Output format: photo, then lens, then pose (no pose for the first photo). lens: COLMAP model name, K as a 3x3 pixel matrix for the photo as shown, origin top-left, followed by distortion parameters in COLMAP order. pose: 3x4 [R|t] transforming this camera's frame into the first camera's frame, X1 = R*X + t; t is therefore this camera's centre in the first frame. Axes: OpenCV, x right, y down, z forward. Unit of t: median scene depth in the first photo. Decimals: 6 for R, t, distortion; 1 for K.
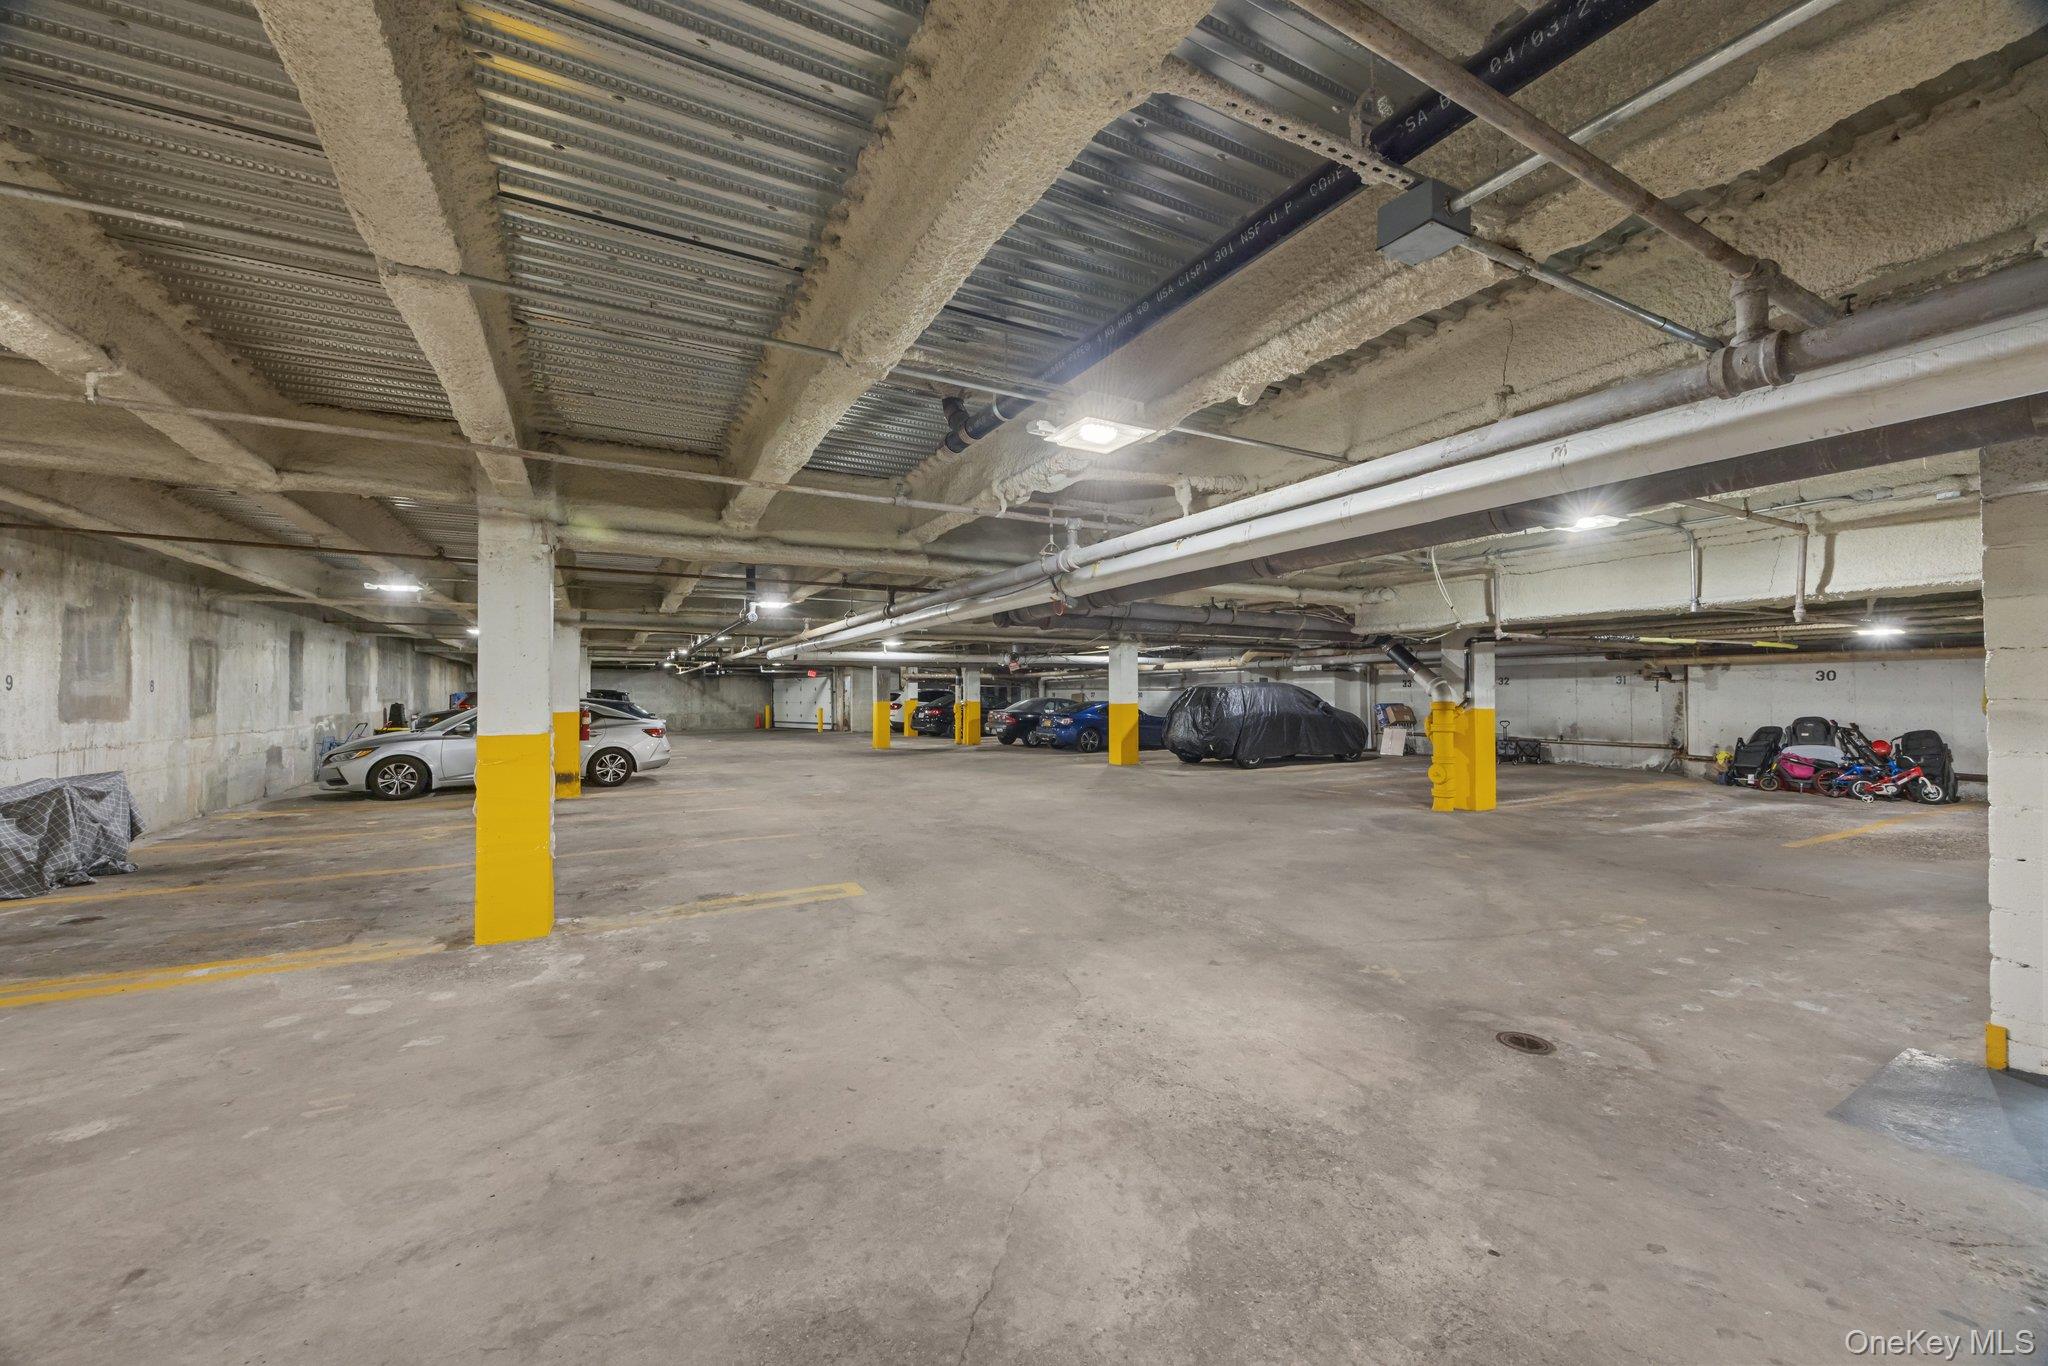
lens RADIAL K [[790.5, 0, 1025.4], [0, 790.5, 687.8], [0, 0, 1]] dist [-0.000212, -0.000003]
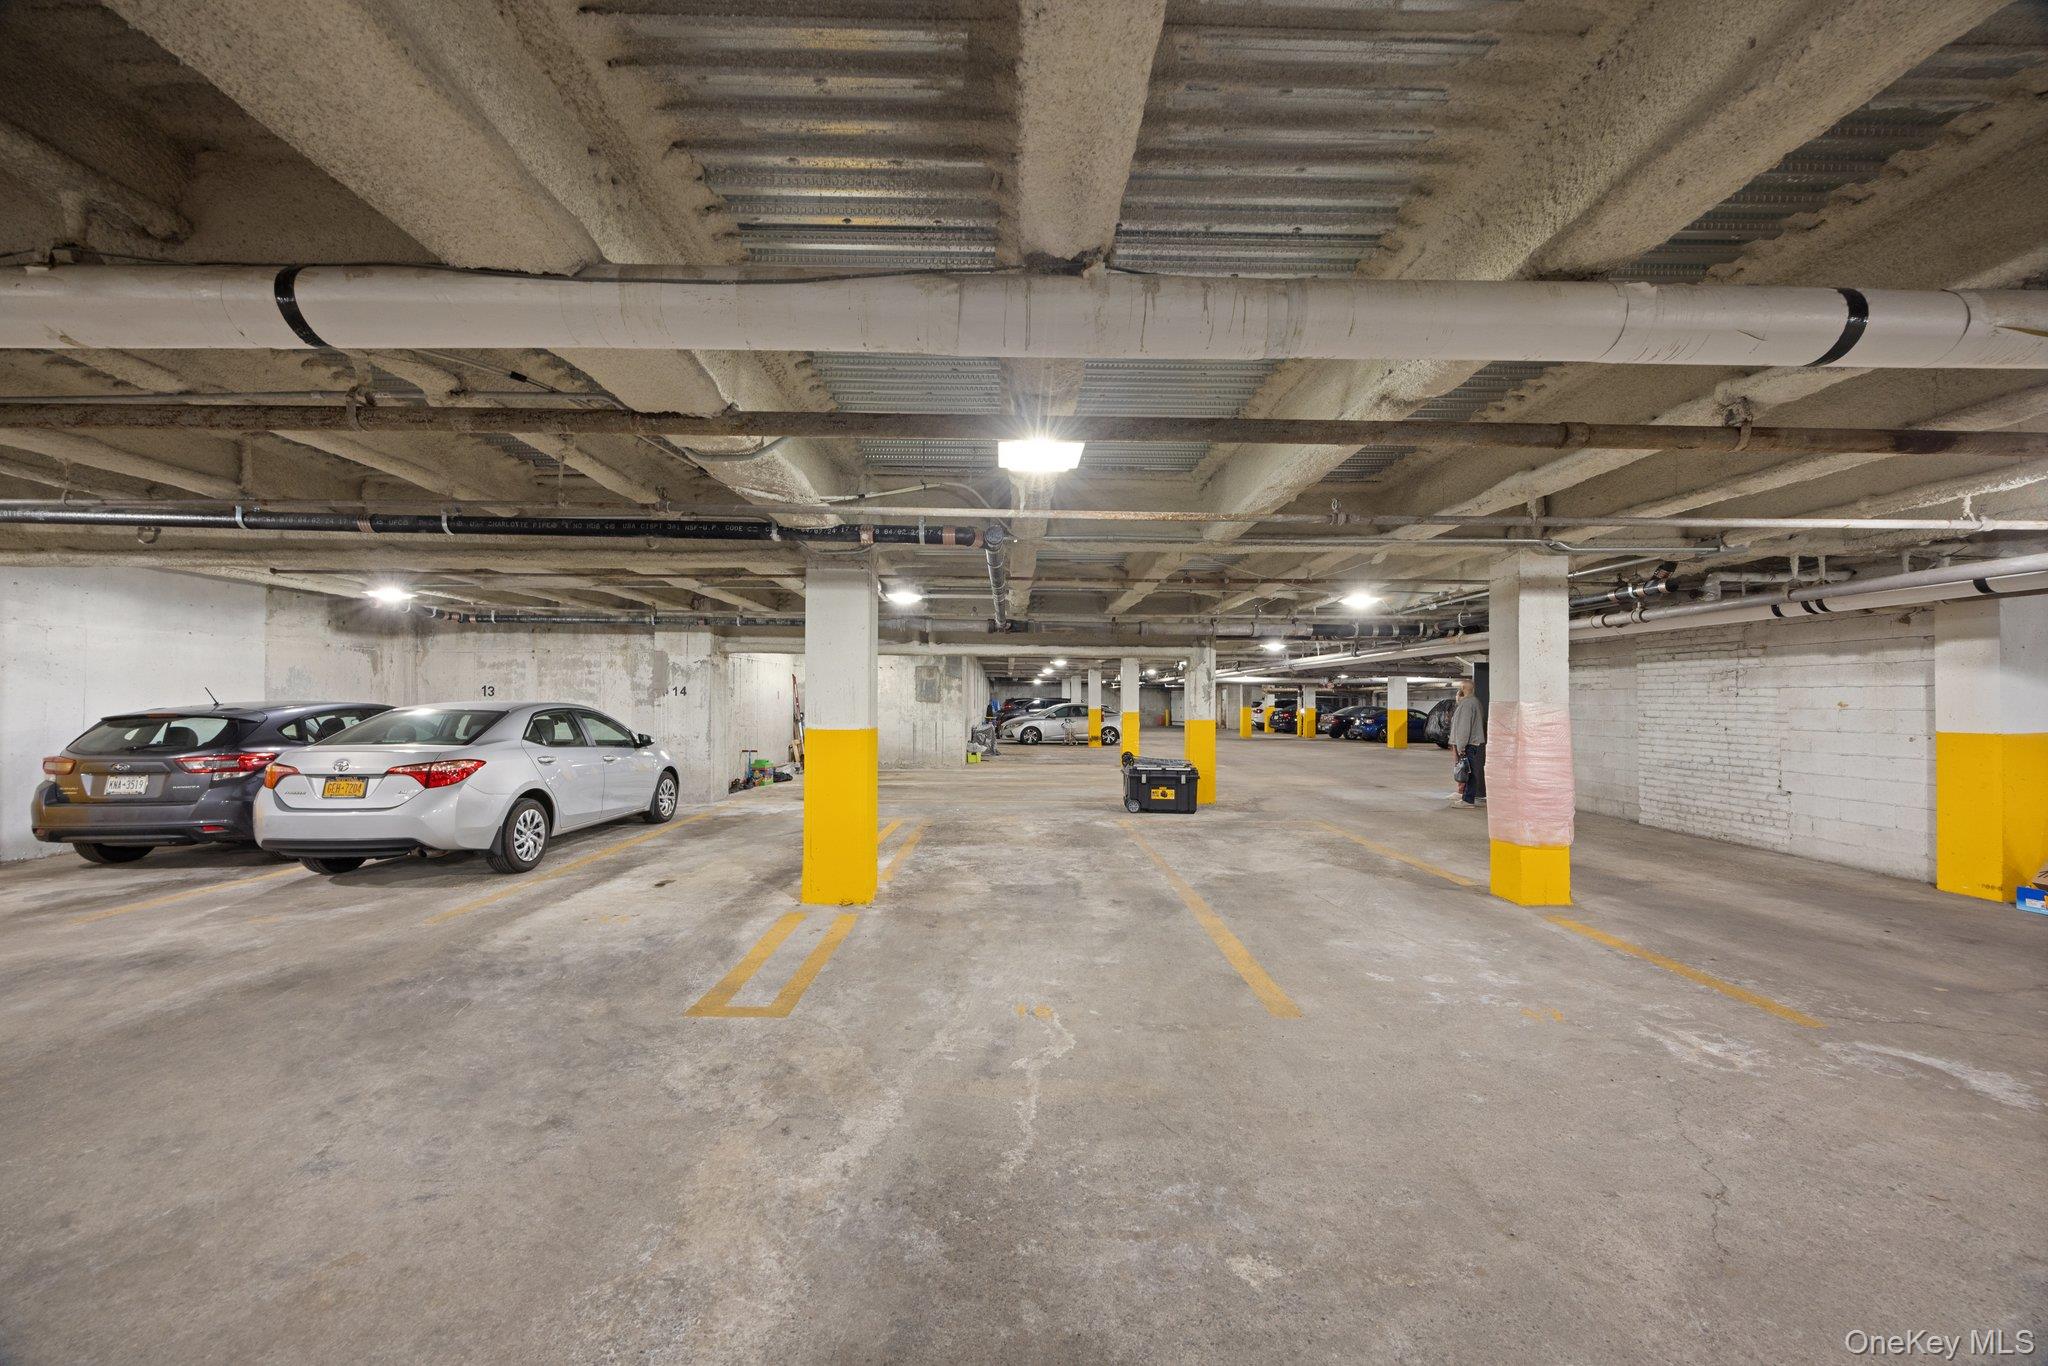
lens RADIAL K [[790.5, 0, 1025.5], [0, 790.5, 692.1], [0, 0, 1]] dist [-0.000212, -0.000003]
pose [[0.890693, 0.003190, -0.454594, 0.128703], [-0.005389, 0.999979, -0.003543, -0.004221], [0.454574, 0.005606, 0.890691, -0.537036]]
